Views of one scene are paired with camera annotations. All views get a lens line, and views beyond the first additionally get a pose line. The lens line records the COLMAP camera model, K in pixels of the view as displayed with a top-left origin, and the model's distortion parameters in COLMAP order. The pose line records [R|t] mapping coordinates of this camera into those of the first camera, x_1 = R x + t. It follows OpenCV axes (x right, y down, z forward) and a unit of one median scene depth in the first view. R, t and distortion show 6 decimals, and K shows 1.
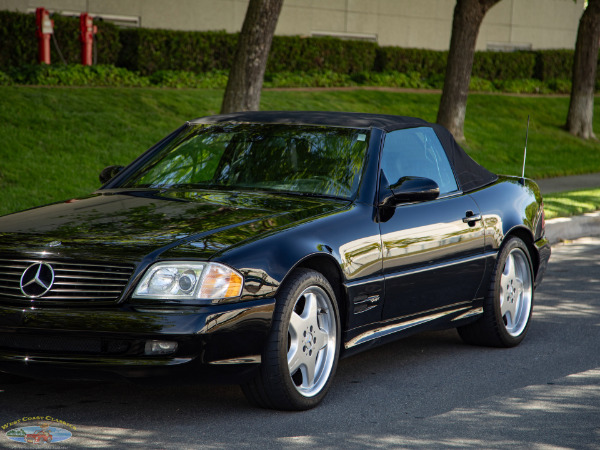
lens RADIAL K [[2362.2, 0, 276.9], [0, 2362.2, 280.1], [0, 0, 1]] dist [1.053713, 0.000000]
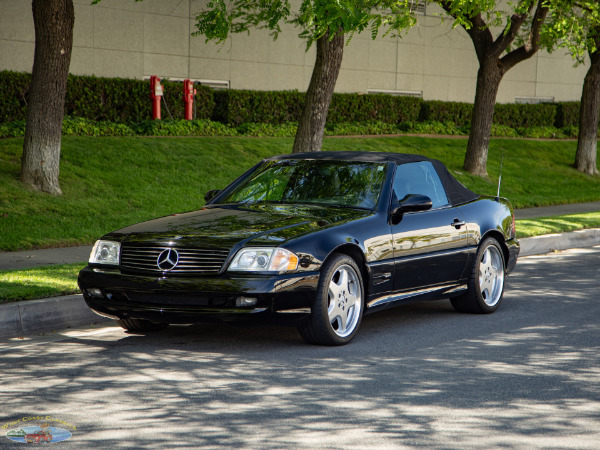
lens RADIAL K [[2362.2, 0, 275.6], [0, 2362.2, 241.4], [0, 0, 1]] dist [1.053713, 0.000000]
pose [[0.999321, -0.006788, -0.036220, 0.021793], [0.005509, 0.999361, -0.035307, 0.034539], [0.036437, 0.035083, 0.998720, -0.445651]]
